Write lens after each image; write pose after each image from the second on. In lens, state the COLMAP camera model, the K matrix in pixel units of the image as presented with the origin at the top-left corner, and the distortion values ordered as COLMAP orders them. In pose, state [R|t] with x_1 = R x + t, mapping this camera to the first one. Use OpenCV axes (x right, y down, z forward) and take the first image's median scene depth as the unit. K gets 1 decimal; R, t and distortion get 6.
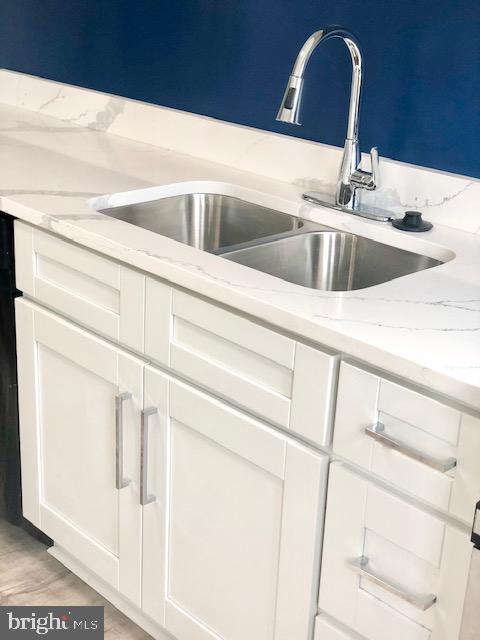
lens RADIAL K [[953.0, 0, 238.8], [0, 953.0, 318.1], [0, 0, 1]] dist [0.070948, 0.000000]
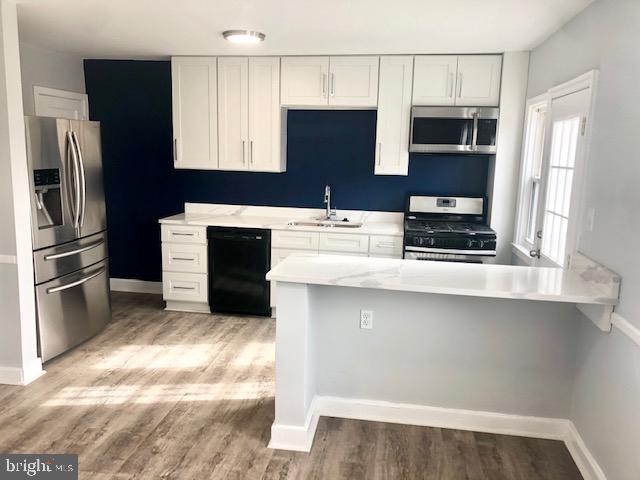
lens RADIAL K [[518.1, 0, 320.0], [0, 518.1, 245.8], [0, 0, 1]] dist [0.026617, -0.048336]
pose [[0.785314, -0.118692, 0.607613, -1.534692], [0.225173, 0.968992, -0.101742, 0.264792], [-0.576696, 0.216717, 0.787690, -0.994645]]
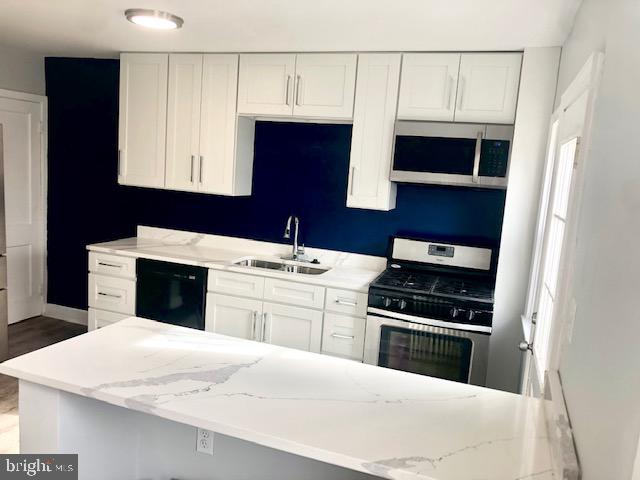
lens RADIAL K [[518.1, 0, 322.8], [0, 518.1, 245.3], [0, 0, 1]] dist [0.026617, -0.048336]
pose [[0.880129, -0.032369, 0.473630, -0.770587], [0.127153, 0.977294, -0.169493, 0.189023], [-0.457389, 0.209399, 0.864261, -0.839300]]
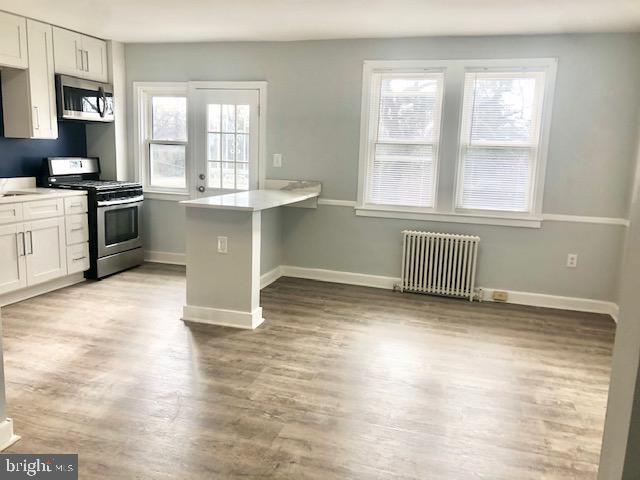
lens RADIAL K [[518.1, 0, 316.8], [0, 518.1, 244.4], [0, 0, 1]] dist [0.026617, -0.048336]
pose [[-0.494444, -0.203544, 0.845041, -2.614607], [0.276331, 0.884949, 0.374841, -0.362025], [-0.824115, 0.418849, -0.381313, 0.757989]]
